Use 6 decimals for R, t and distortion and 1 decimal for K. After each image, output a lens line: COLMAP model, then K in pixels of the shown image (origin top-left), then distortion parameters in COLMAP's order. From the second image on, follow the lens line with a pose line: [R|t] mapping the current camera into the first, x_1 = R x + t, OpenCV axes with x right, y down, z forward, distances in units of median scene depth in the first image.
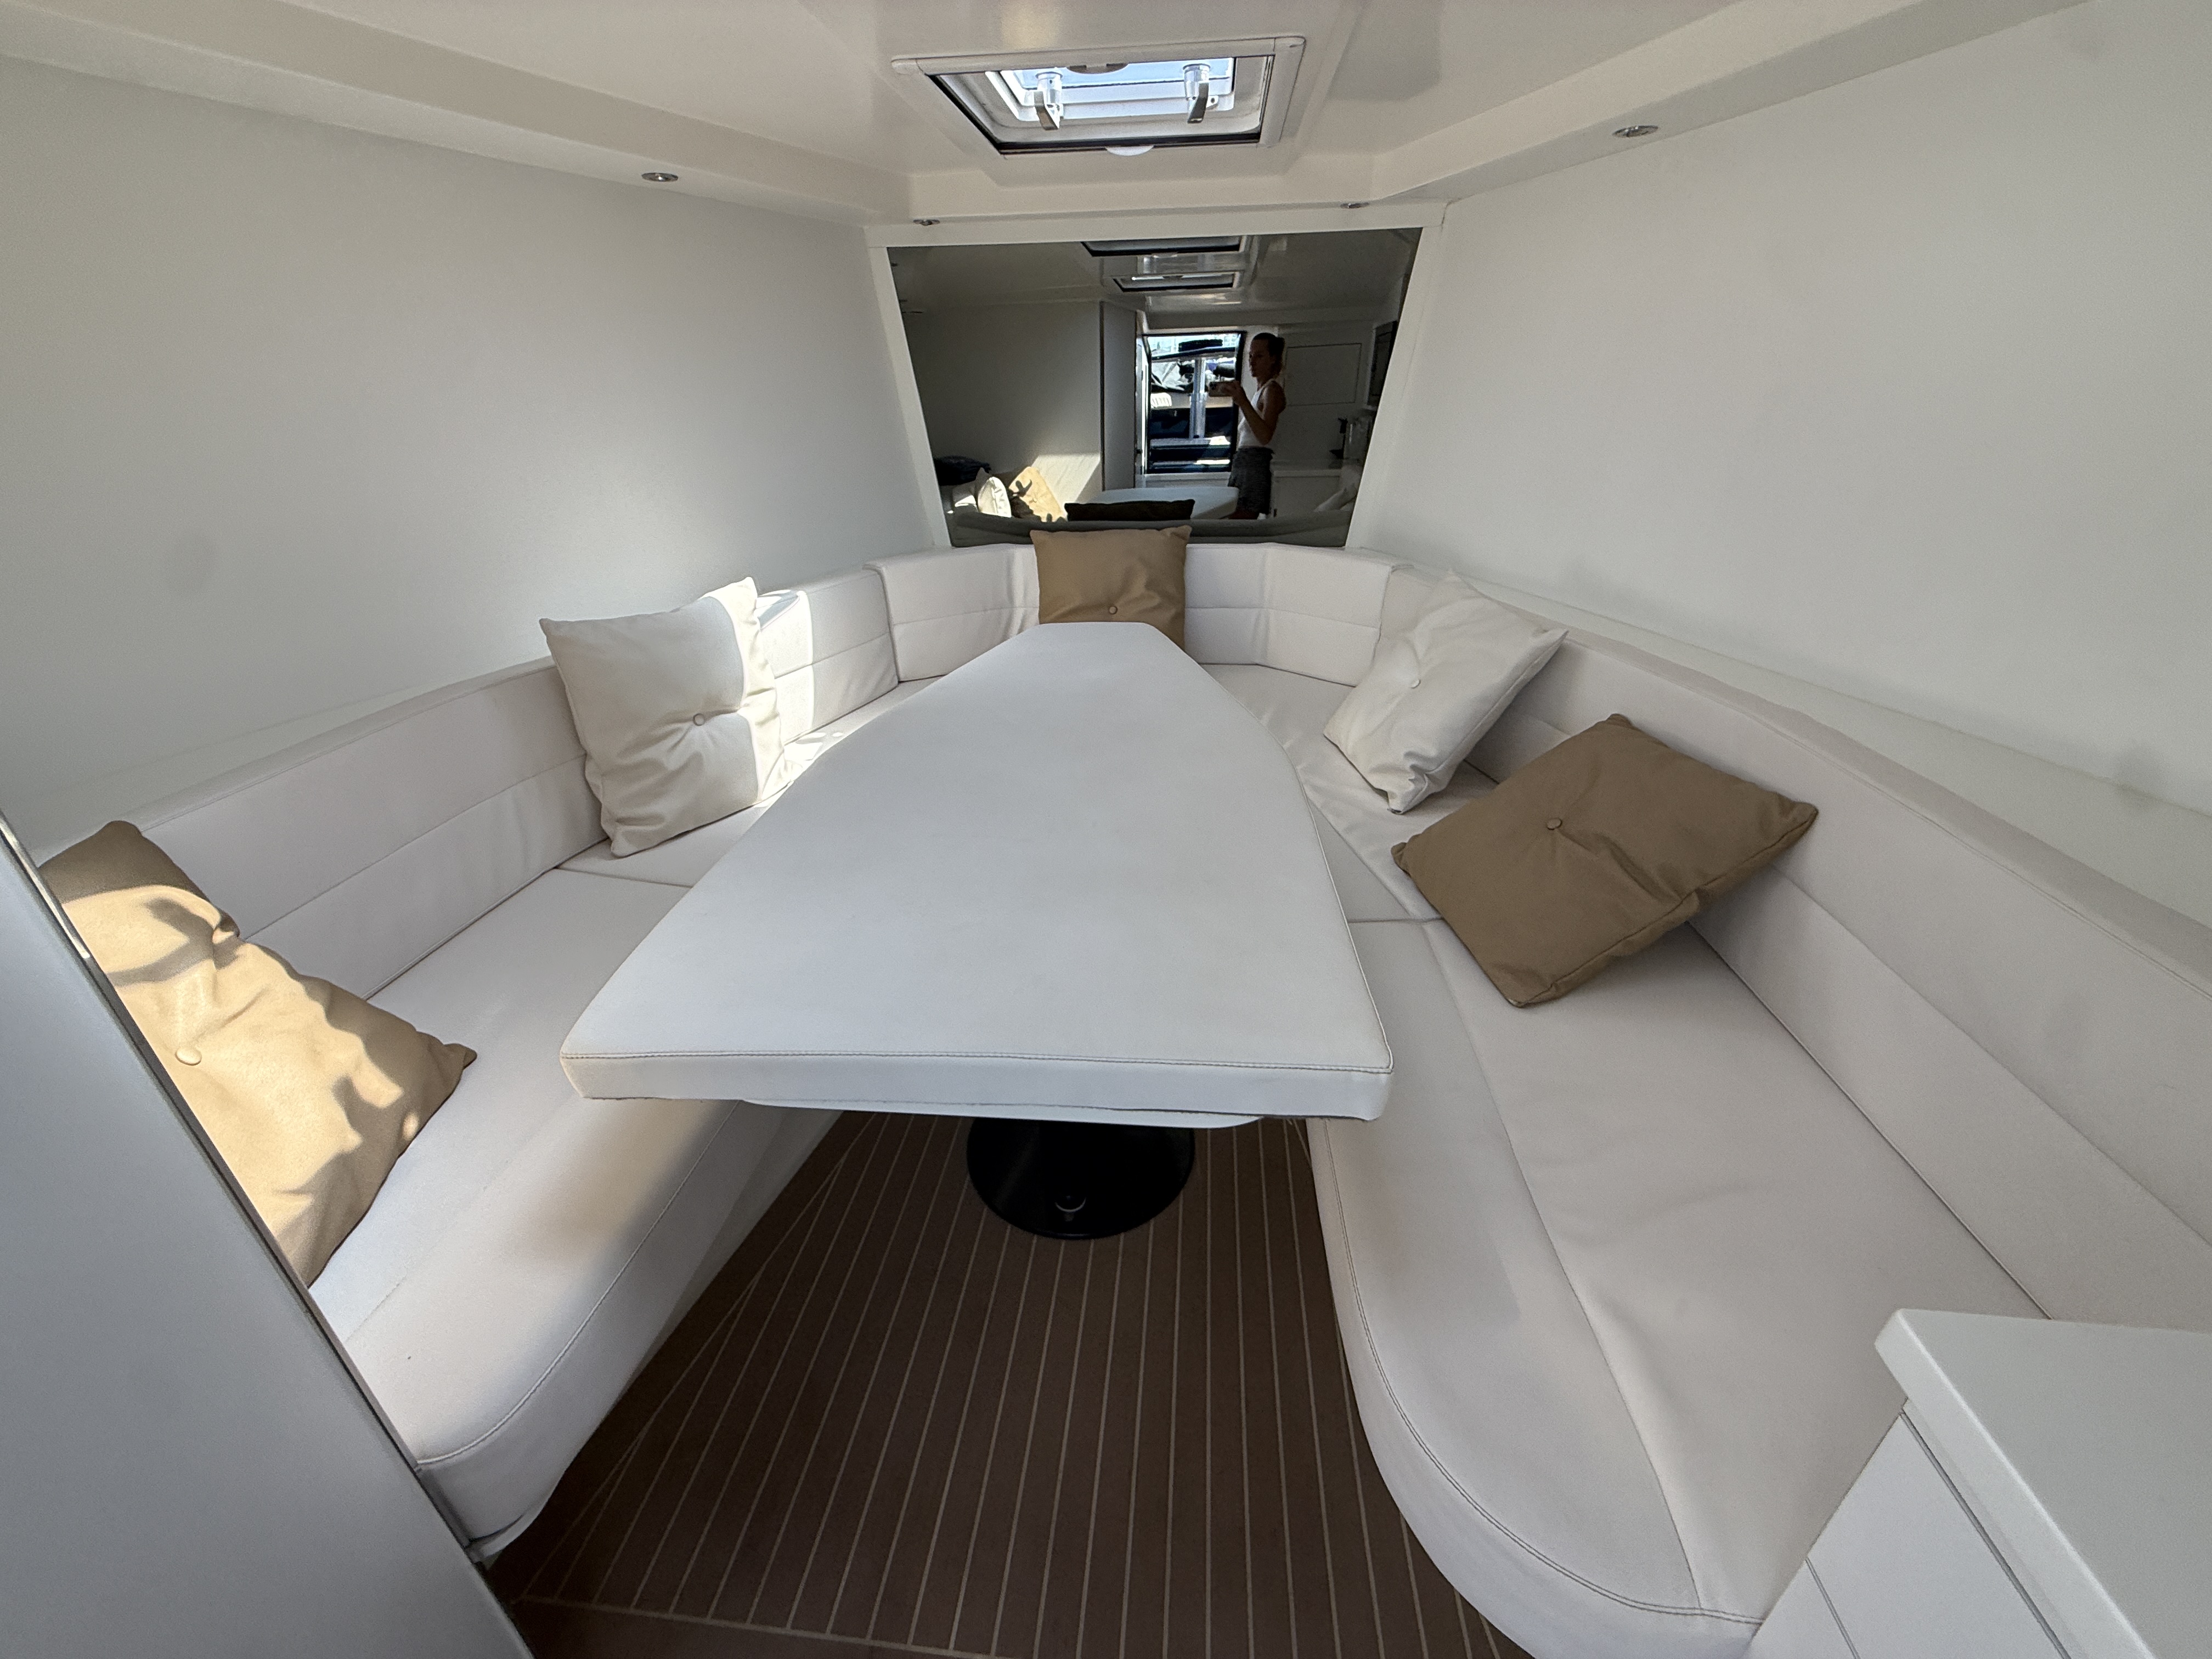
lens RADIAL K [[889.7, 0, 1101.4], [0, 889.7, 824.9], [0, 0, 1]] dist [0.002083, 0.000047]
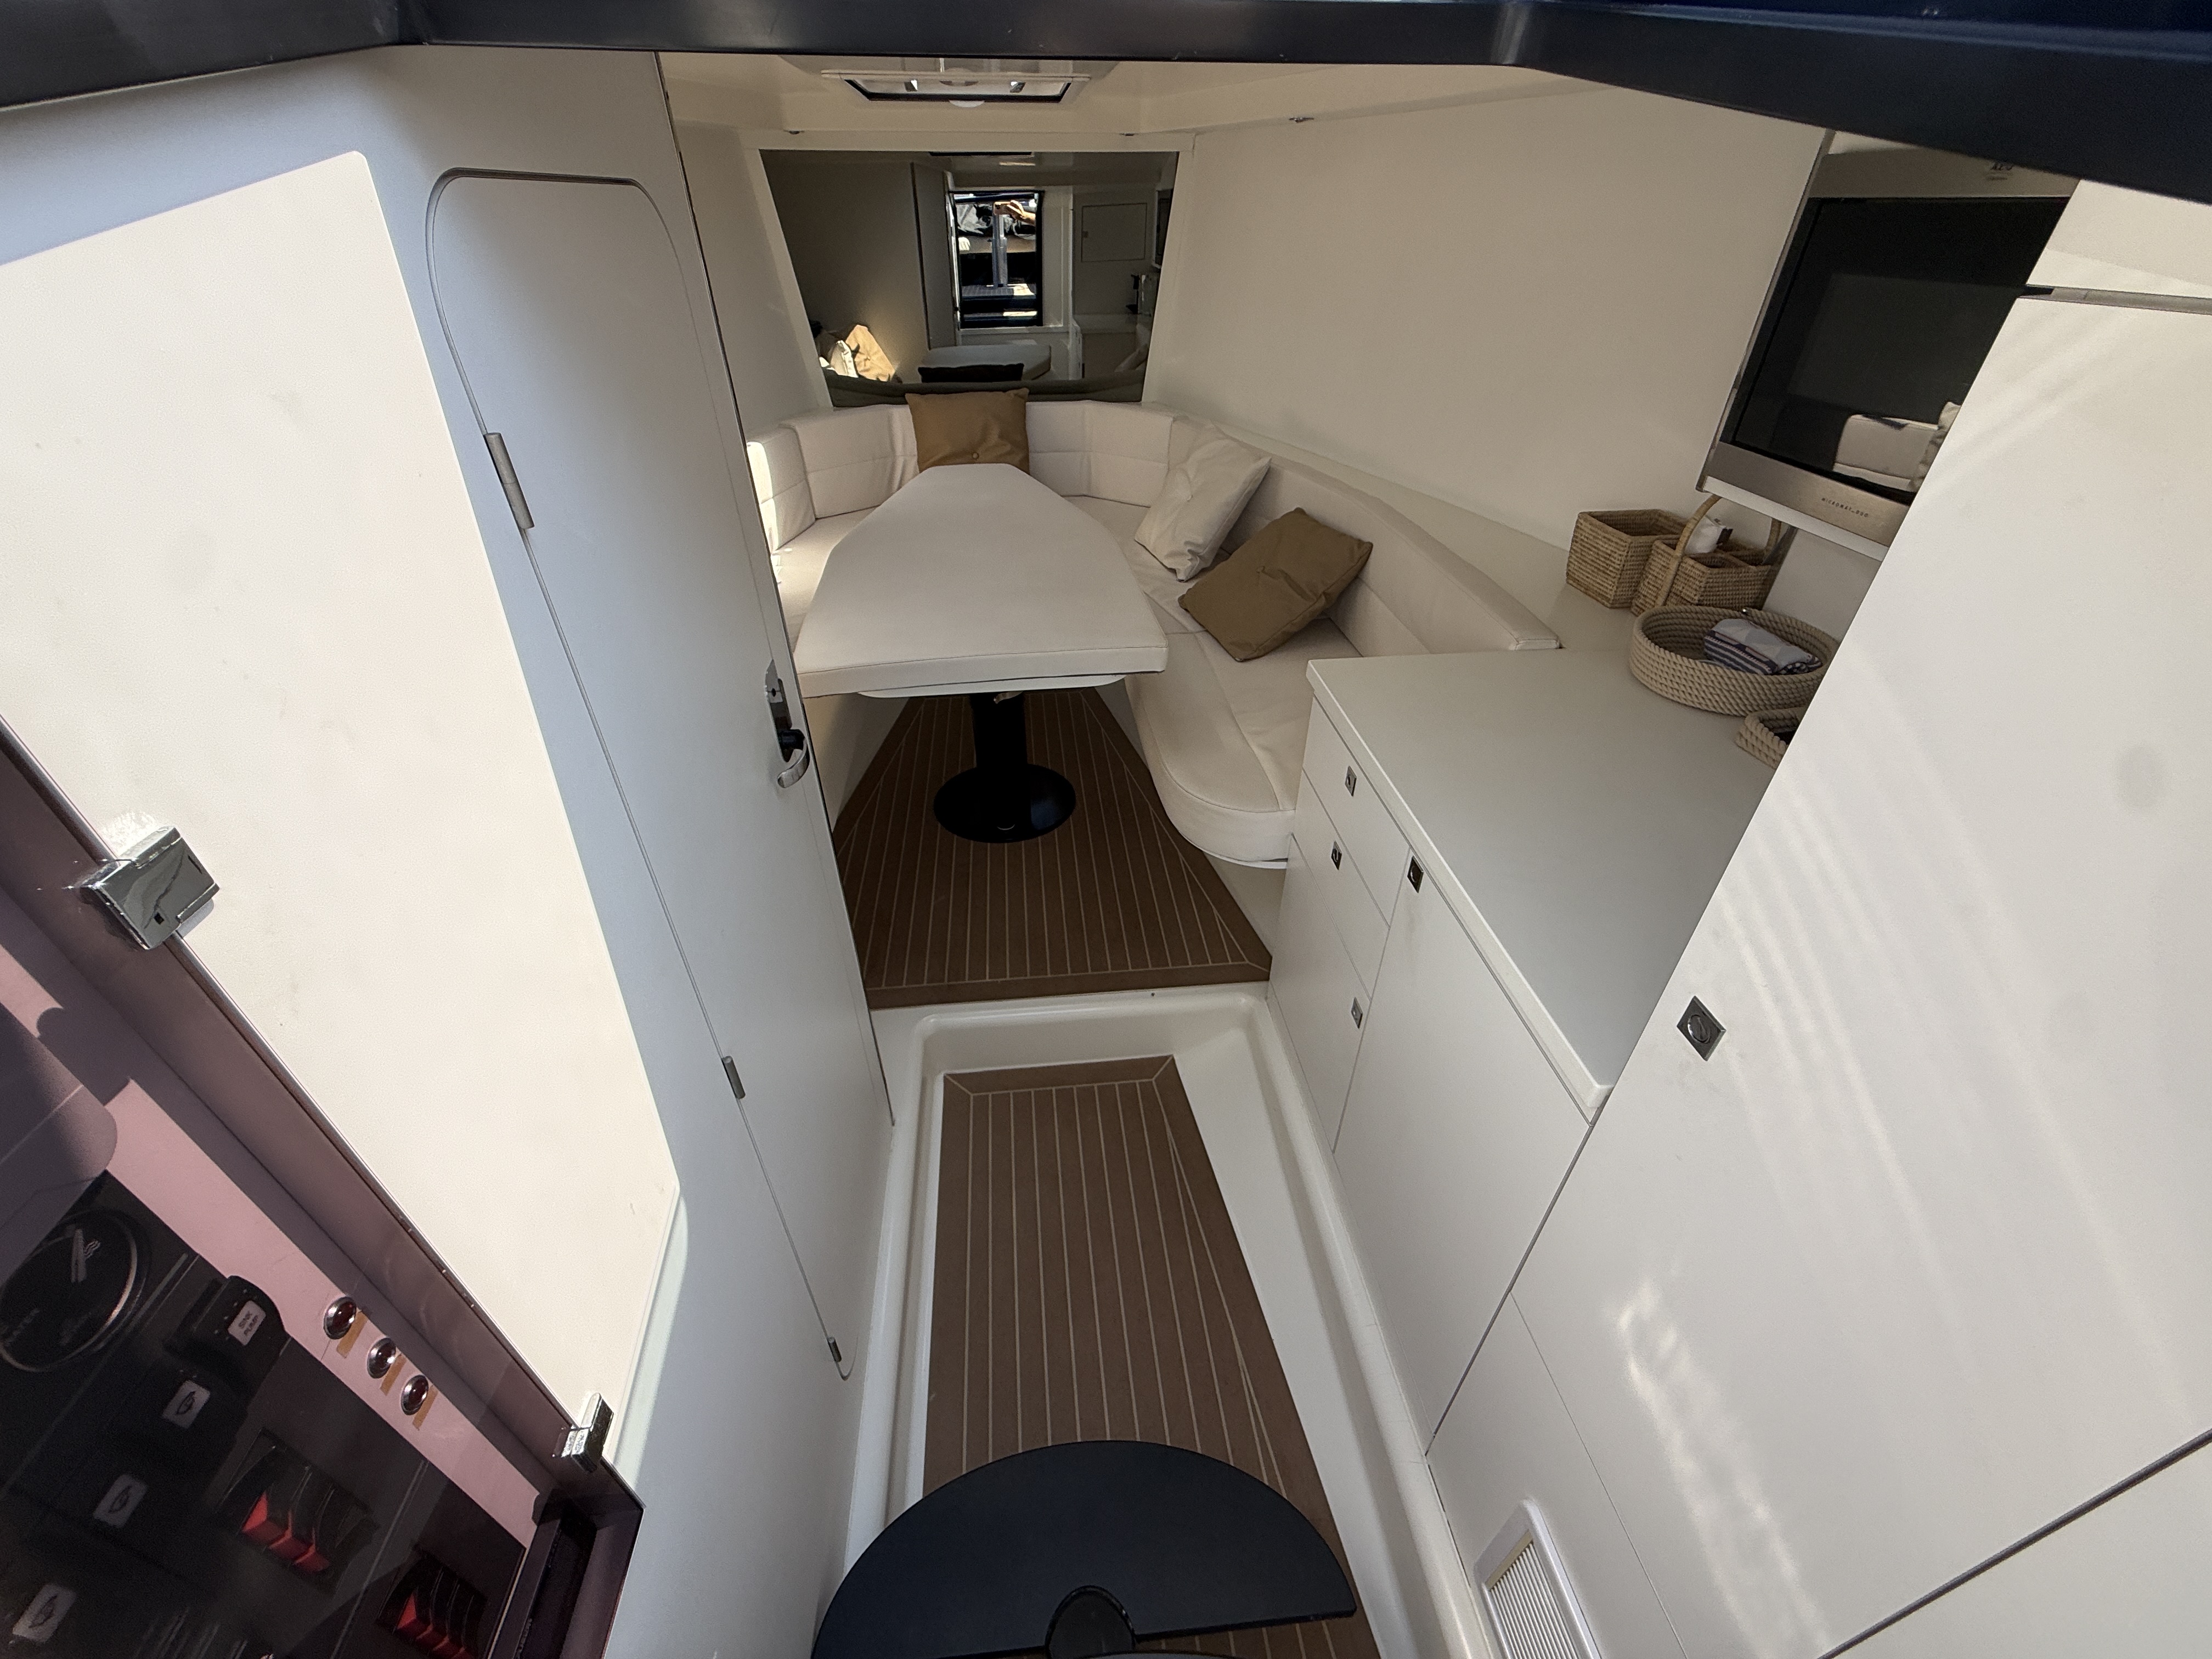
lens RADIAL K [[889.7, 0, 1101.4], [0, 889.7, 824.9], [0, 0, 1]] dist [0.002083, 0.000047]
pose [[0.978452, -0.104970, 0.177803, -0.130407], [0.077169, 0.984637, 0.156637, 0.145156], [-0.191514, -0.139541, 0.971520, -0.547674]]
